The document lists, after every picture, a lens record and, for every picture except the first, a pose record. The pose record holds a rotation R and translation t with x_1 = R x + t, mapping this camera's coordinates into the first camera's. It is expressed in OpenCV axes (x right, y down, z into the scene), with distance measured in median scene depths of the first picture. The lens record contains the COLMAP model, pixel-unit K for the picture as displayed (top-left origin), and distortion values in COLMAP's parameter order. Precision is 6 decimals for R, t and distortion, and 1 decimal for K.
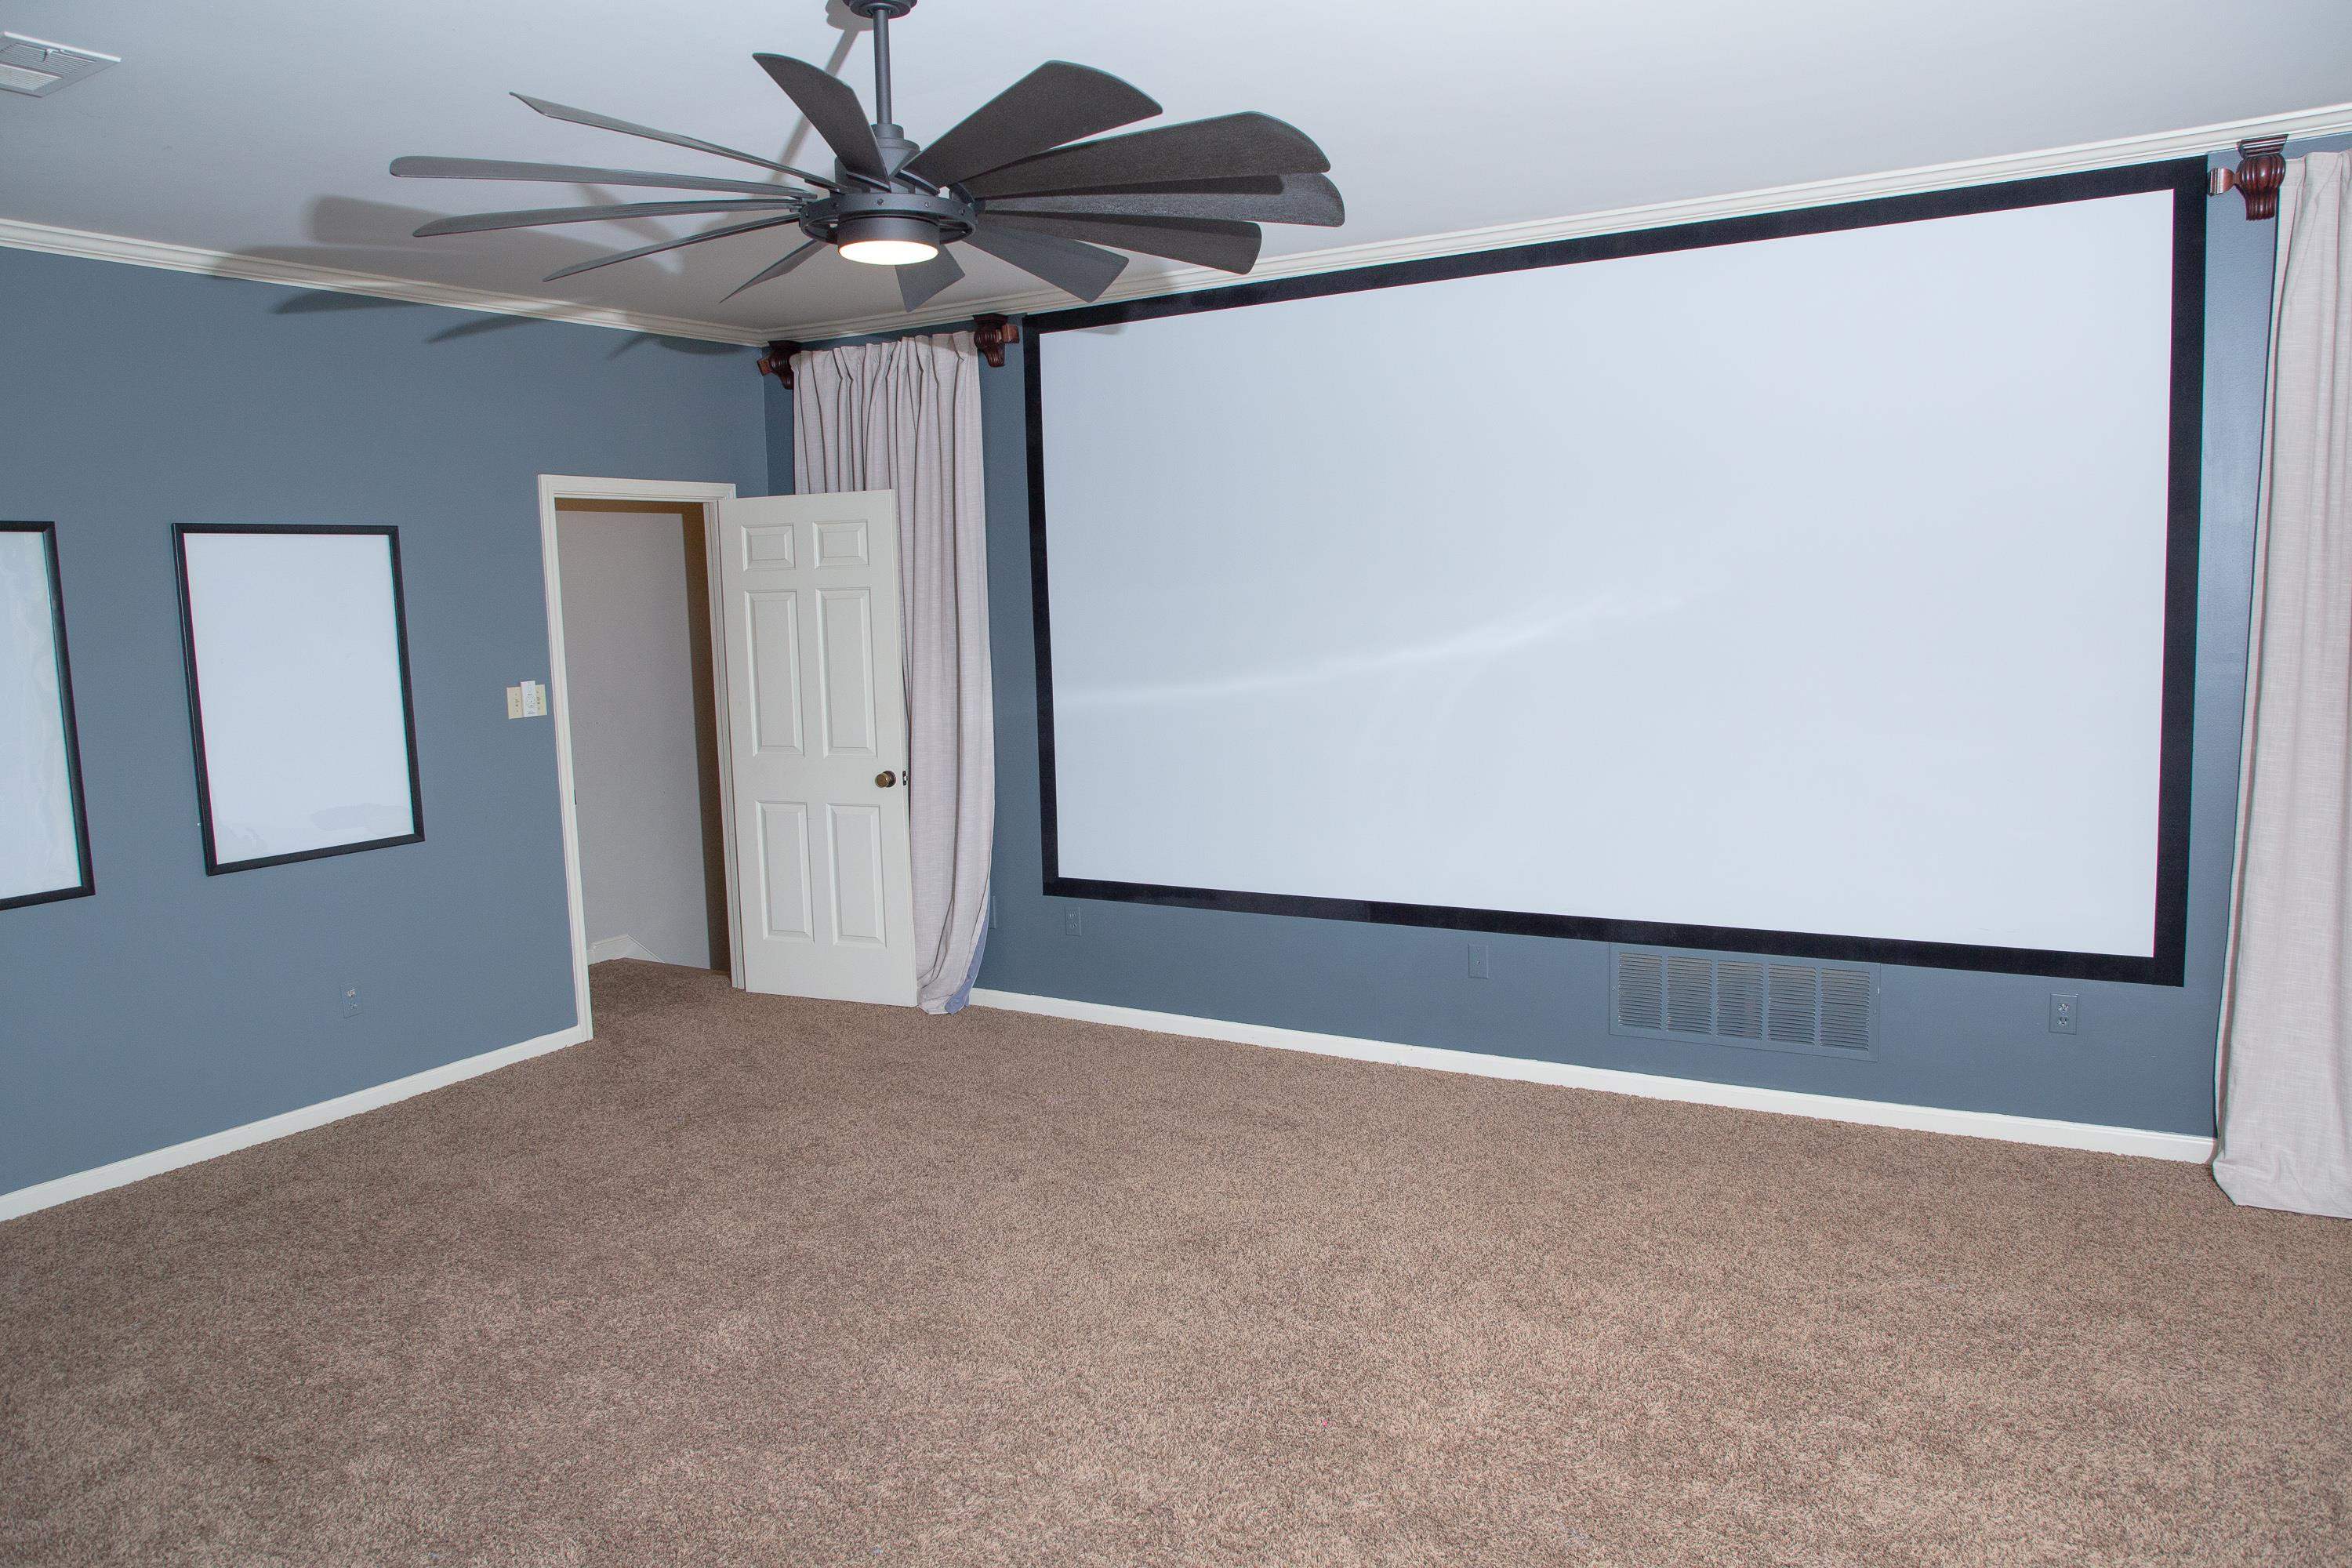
lens RADIAL K [[1626.1, 0, 1168.0], [0, 1626.1, 776.8], [0, 0, 1]] dist [-0.079071, 0.042937]
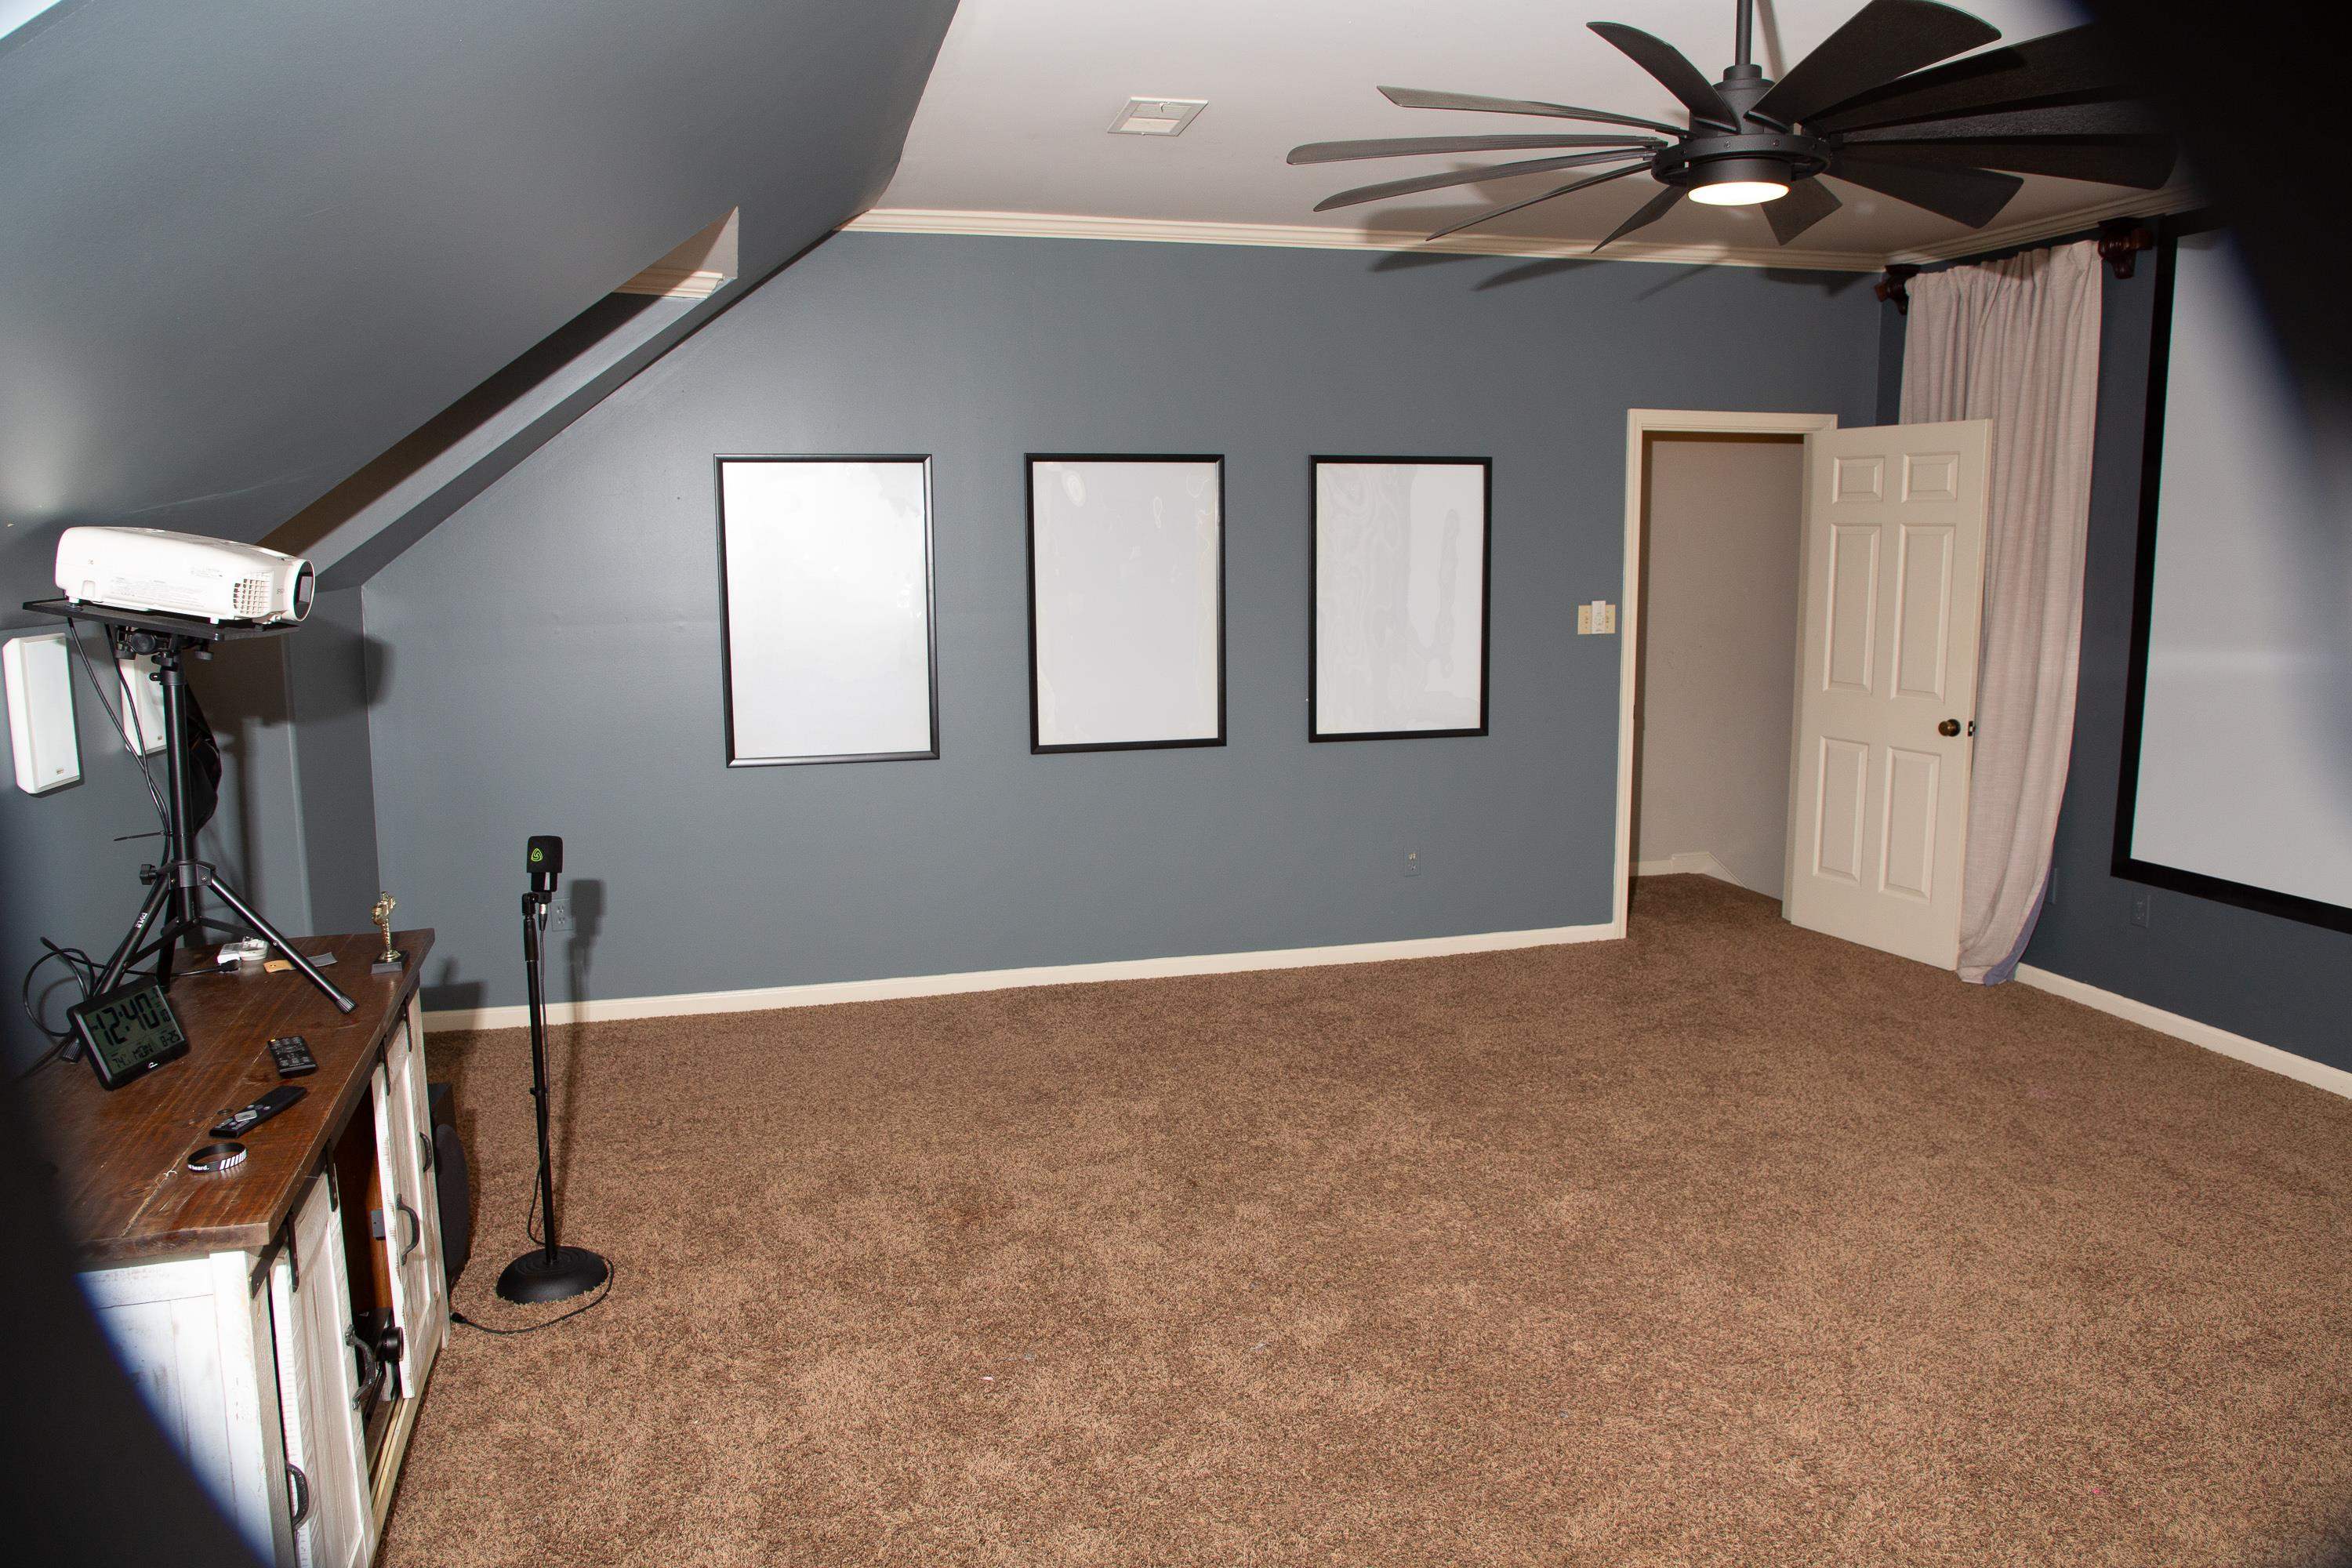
lens RADIAL K [[1626.1, 0, 1168.0], [0, 1626.1, 776.8], [0, 0, 1]] dist [-0.079071, 0.042937]
pose [[0.711866, 0.126913, -0.690753, 0.163293], [-0.094971, 0.991898, 0.084369, -0.006006], [0.695864, 0.005542, 0.718152, 0.013871]]
